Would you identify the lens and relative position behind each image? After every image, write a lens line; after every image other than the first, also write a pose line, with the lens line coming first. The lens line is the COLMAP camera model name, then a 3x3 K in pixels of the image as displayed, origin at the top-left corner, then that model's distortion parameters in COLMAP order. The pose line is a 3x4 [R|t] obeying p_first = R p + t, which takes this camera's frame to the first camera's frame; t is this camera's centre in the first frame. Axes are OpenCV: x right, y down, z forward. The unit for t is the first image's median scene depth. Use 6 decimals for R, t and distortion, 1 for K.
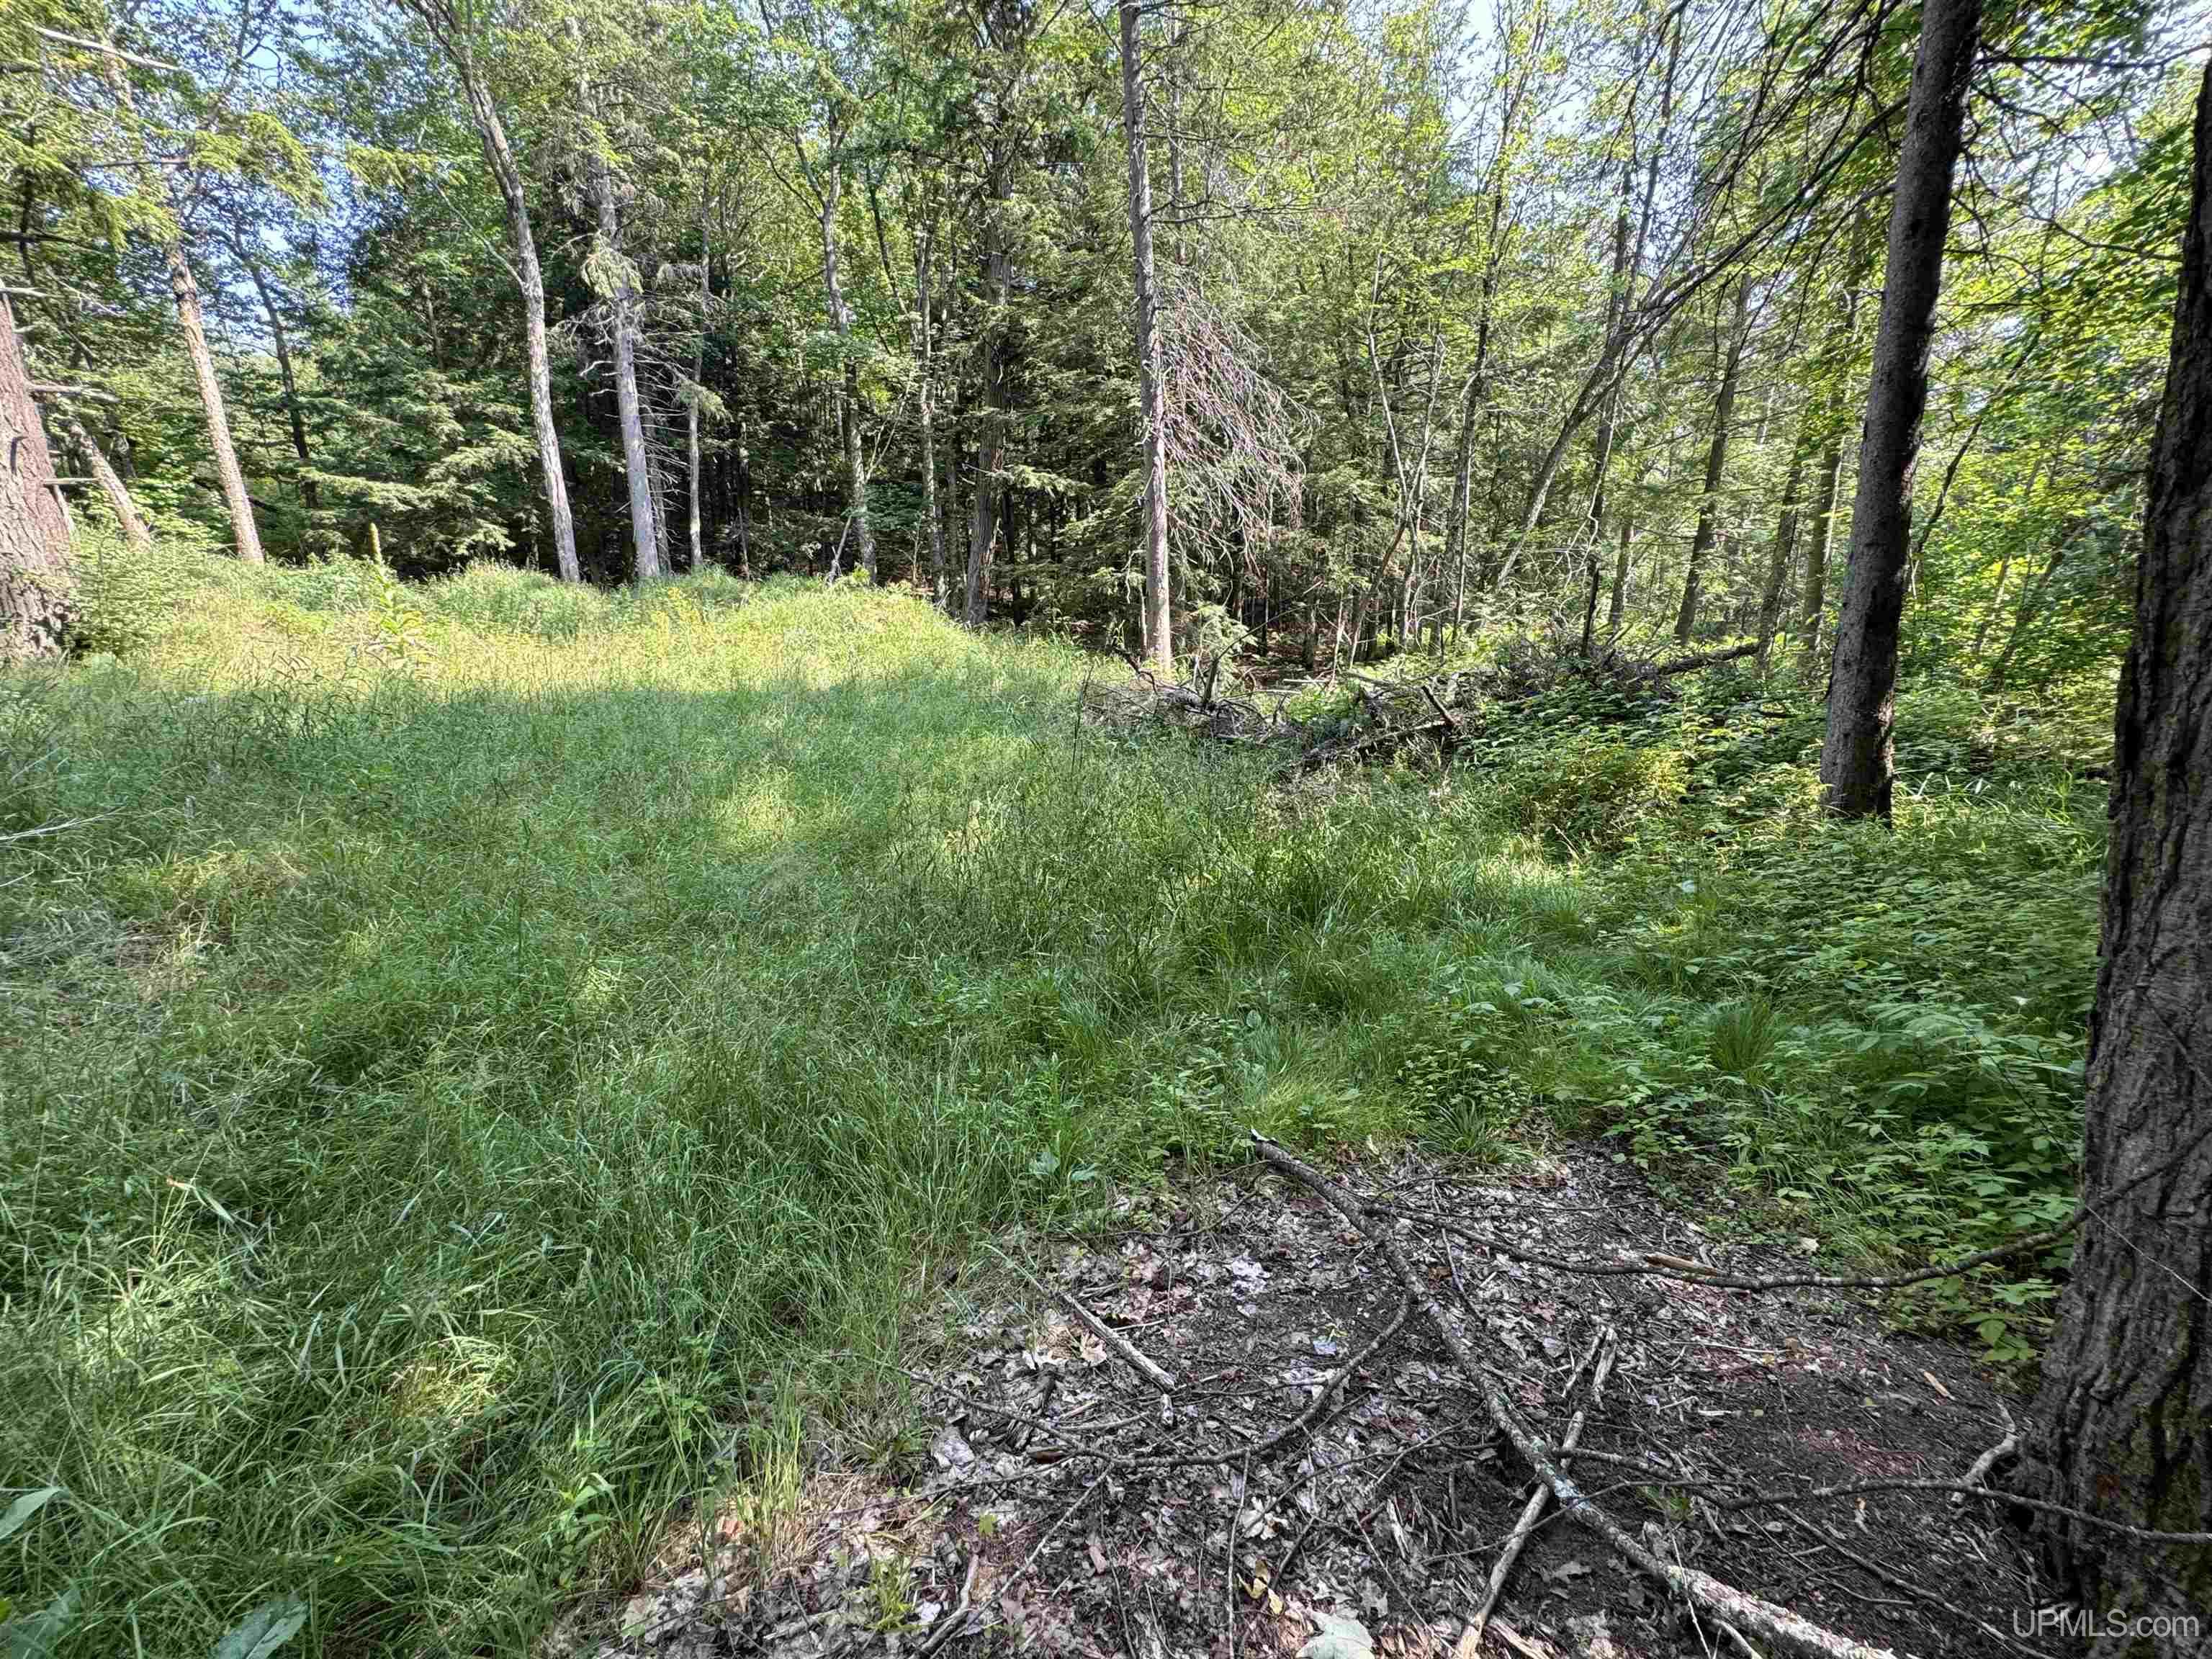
lens RADIAL K [[884.3, 0, 1104.5], [0, 884.3, 837.2], [0, 0, 1]] dist [0.000681, 0.000445]
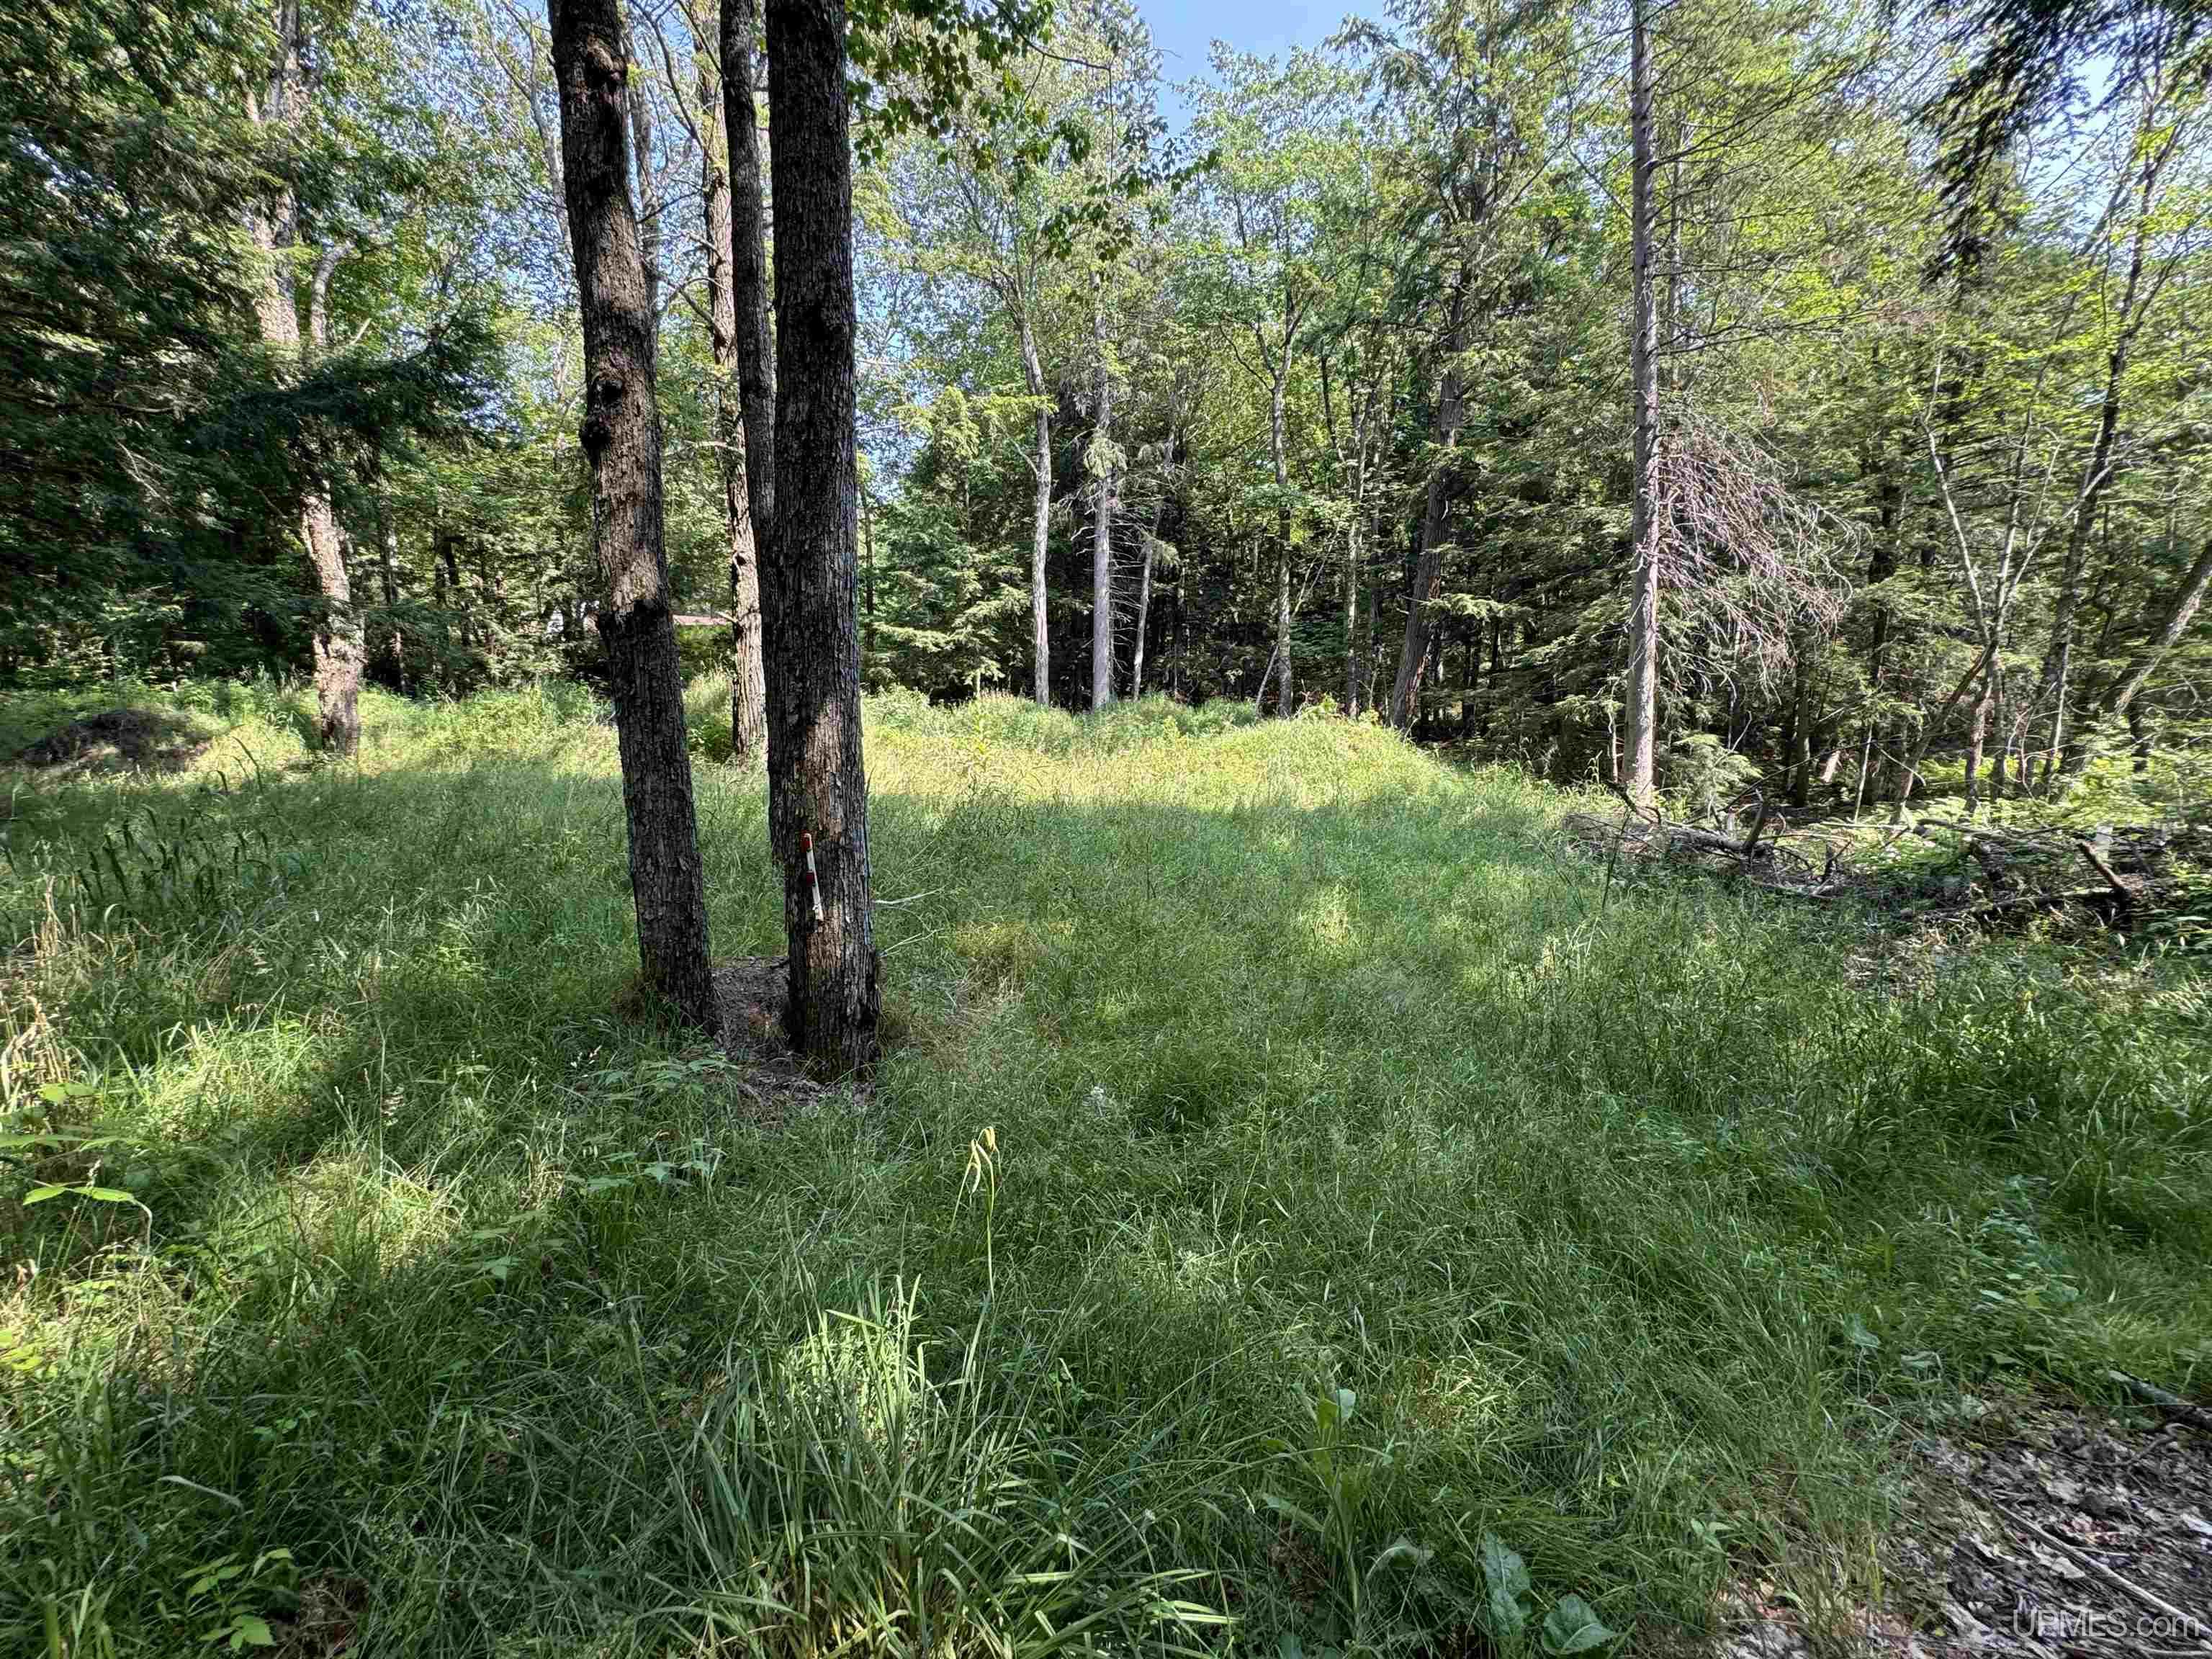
lens RADIAL K [[884.3, 0, 1104.5], [0, 884.3, 837.2], [0, 0, 1]] dist [0.000681, 0.000445]
pose [[0.919976, 0.057907, -0.387675, -0.059101], [-0.106355, 0.988802, -0.104689, 0.001691], [0.377271, 0.137543, 0.915832, -0.034624]]
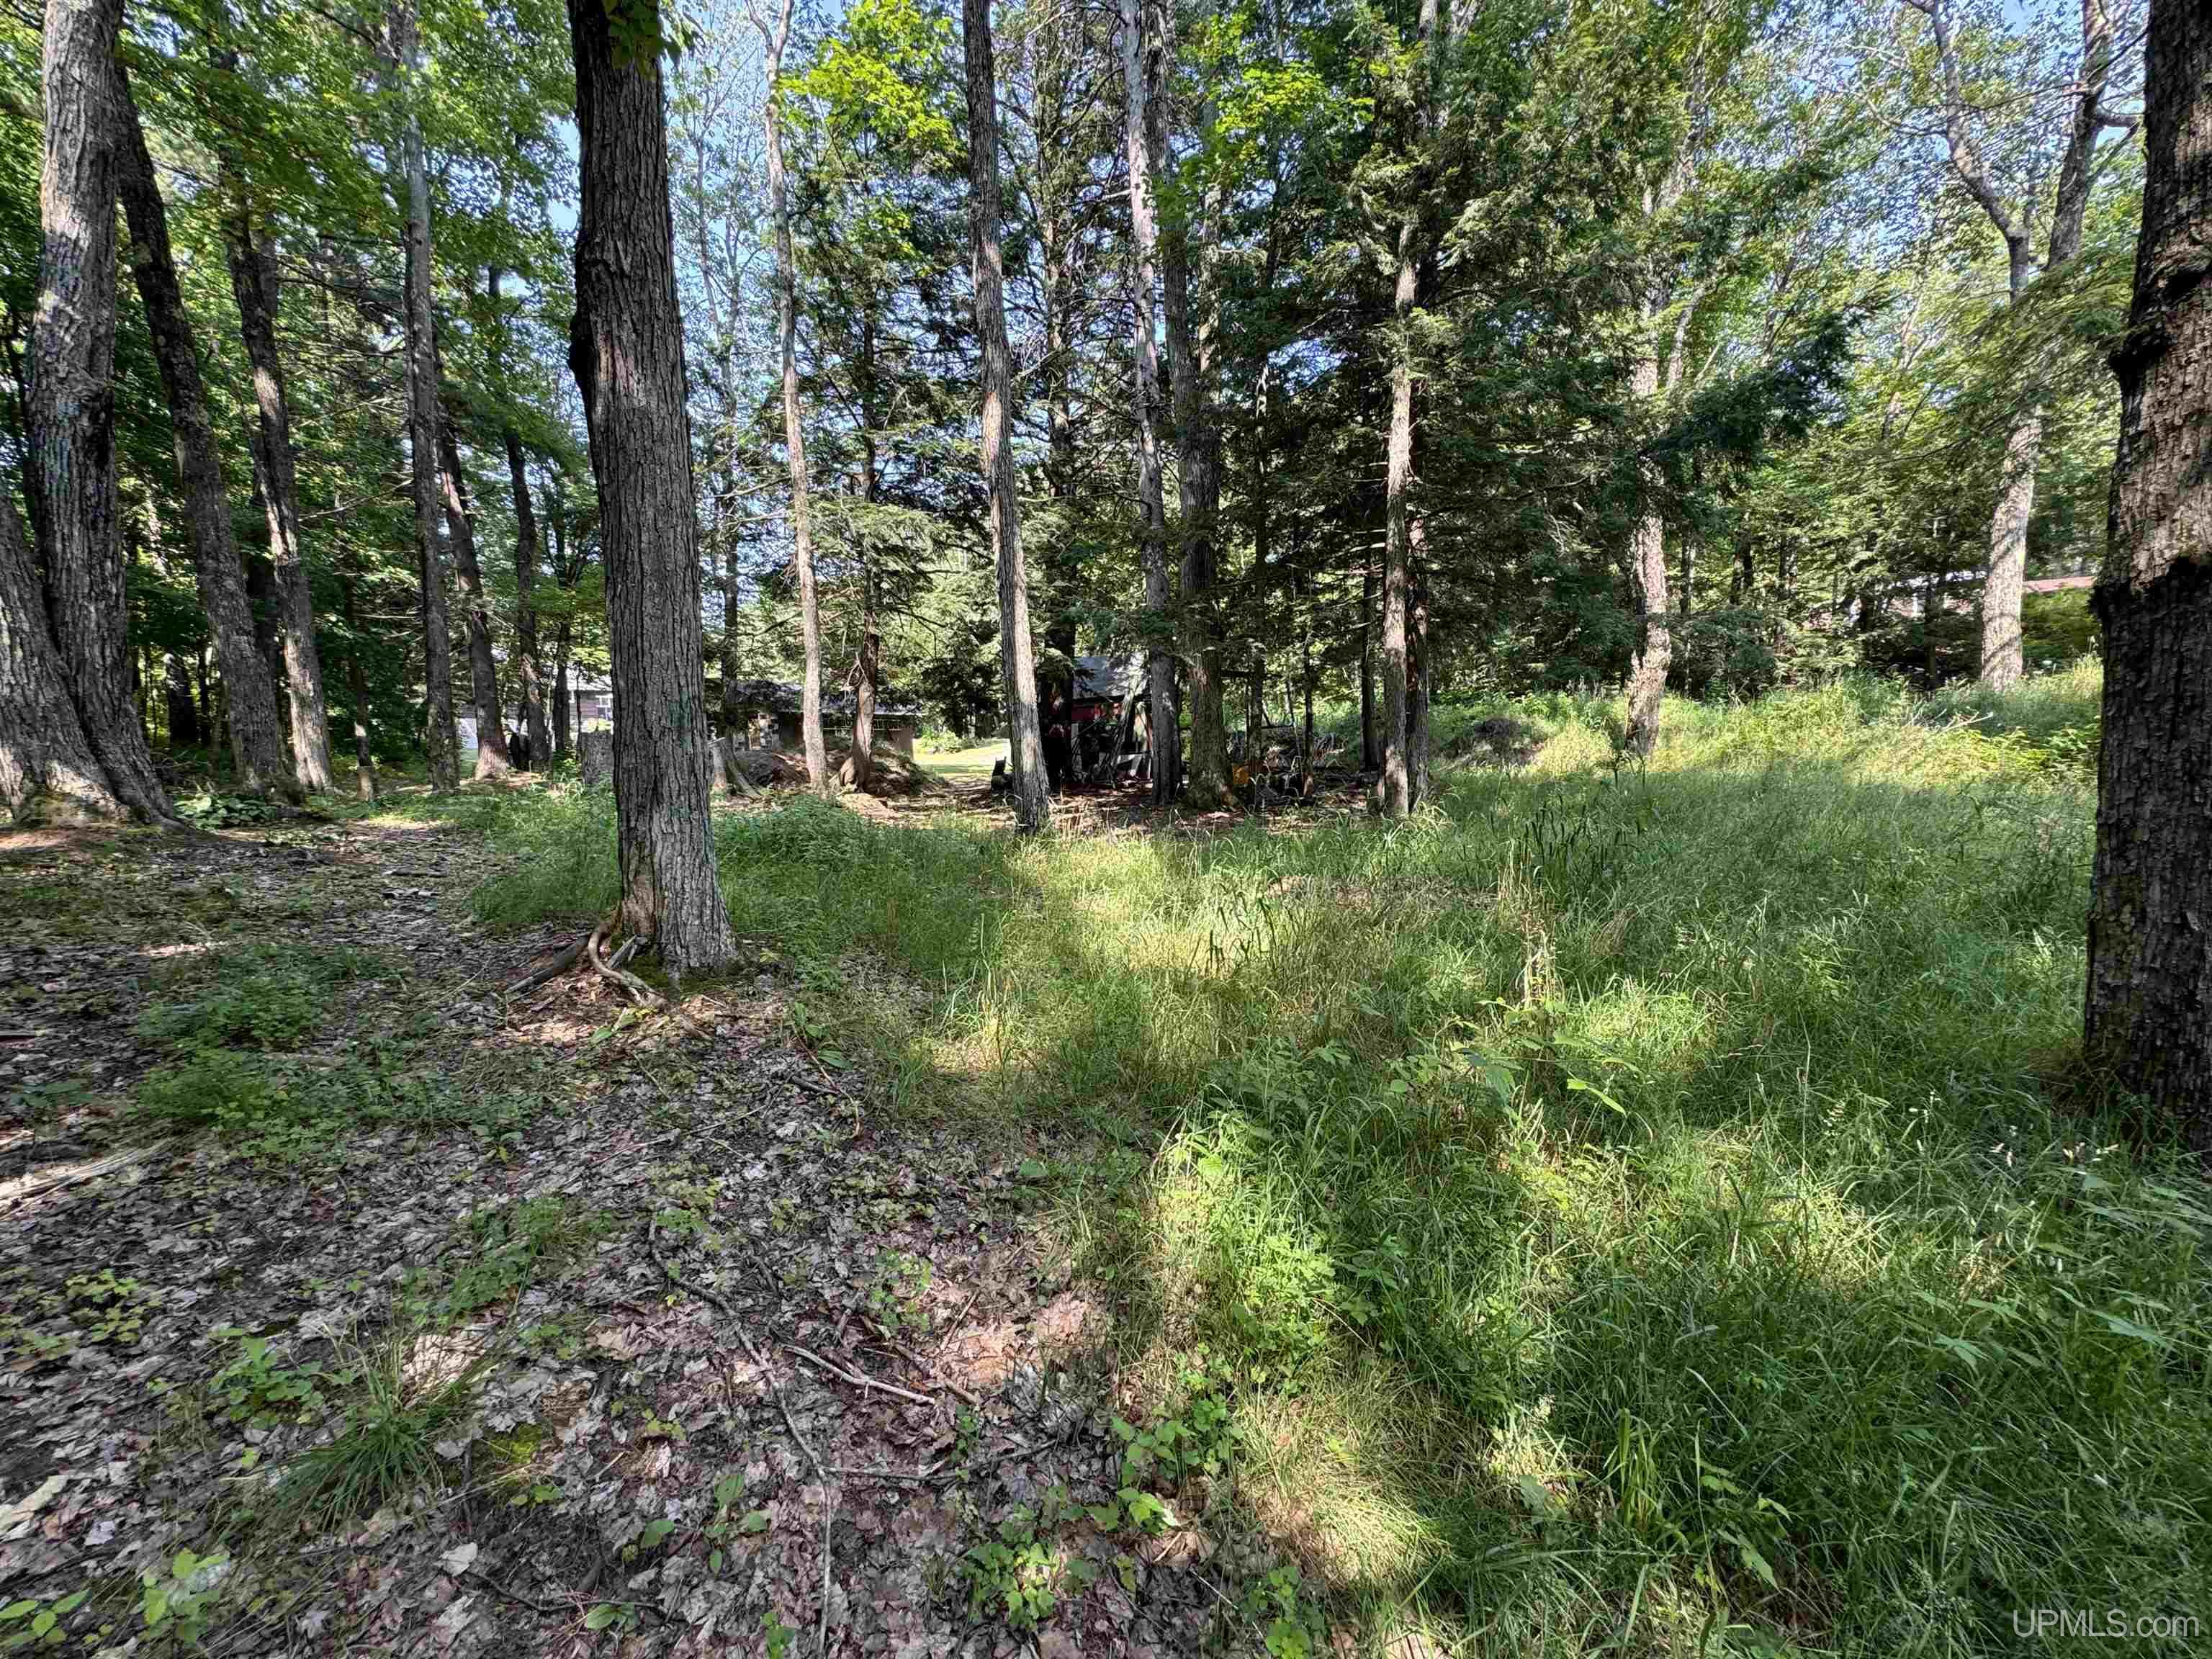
lens RADIAL K [[884.3, 0, 1104.5], [0, 884.3, 837.2], [0, 0, 1]] dist [0.000681, 0.000445]
pose [[-0.061359, 0.126781, -0.990031, -0.124323], [-0.241075, 0.960651, 0.137960, 0.023677], [0.968565, 0.247137, -0.028380, -0.132700]]
